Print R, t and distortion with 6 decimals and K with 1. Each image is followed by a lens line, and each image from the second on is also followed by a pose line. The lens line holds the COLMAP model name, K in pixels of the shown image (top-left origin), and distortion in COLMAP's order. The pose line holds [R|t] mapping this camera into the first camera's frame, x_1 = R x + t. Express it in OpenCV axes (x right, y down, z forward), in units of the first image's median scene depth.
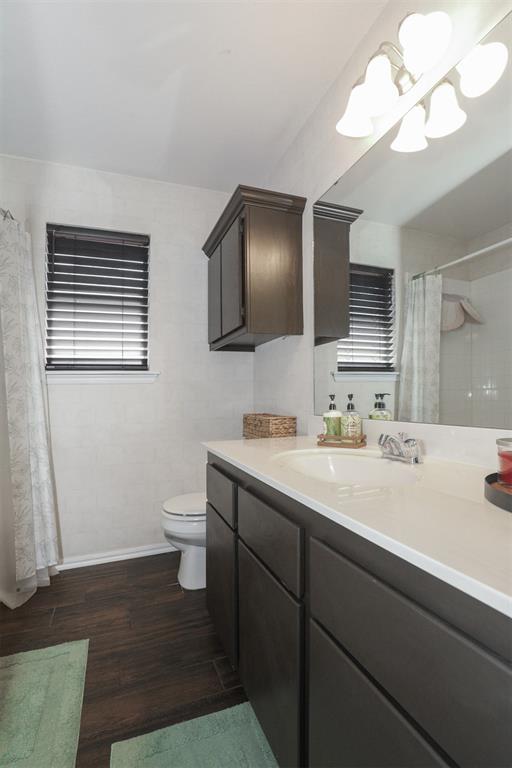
lens RADIAL K [[344.0, 0, 242.9], [0, 344.0, 394.7], [0, 0, 1]] dist [-0.026772, 0.000758]
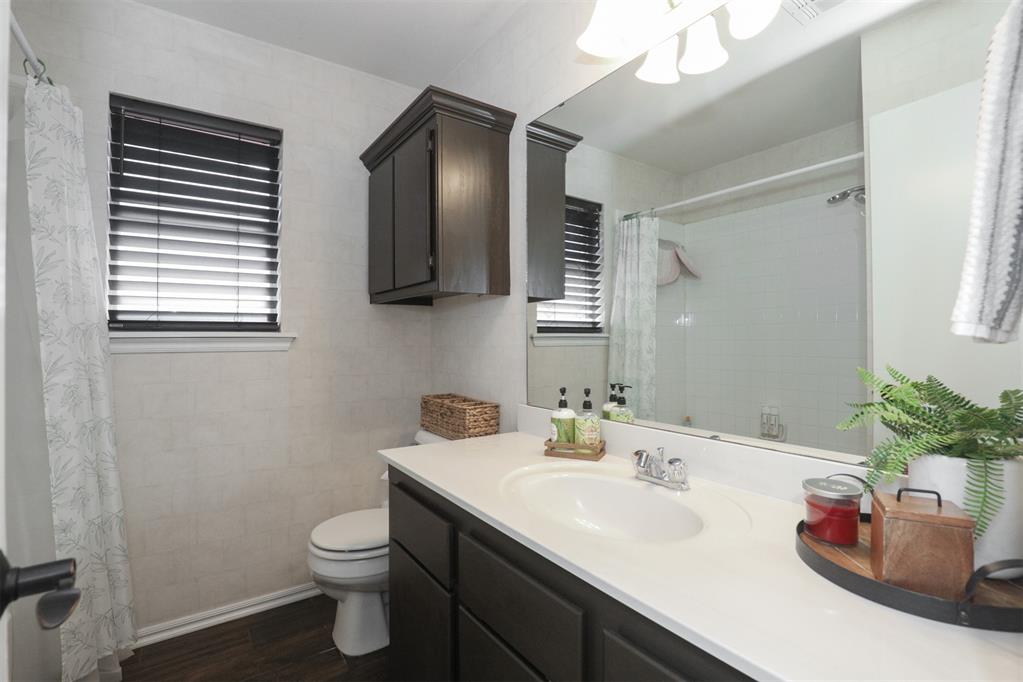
lens RADIAL K [[458.2, 0, 495.1], [0, 458.2, 340.5], [0, 0, 1]] dist [-0.026772, 0.000758]
pose [[0.970359, 0.015328, 0.241181, -0.080268], [-0.015610, 0.999878, -0.000741, -0.060884], [-0.241163, -0.003046, 0.970480, 0.024475]]
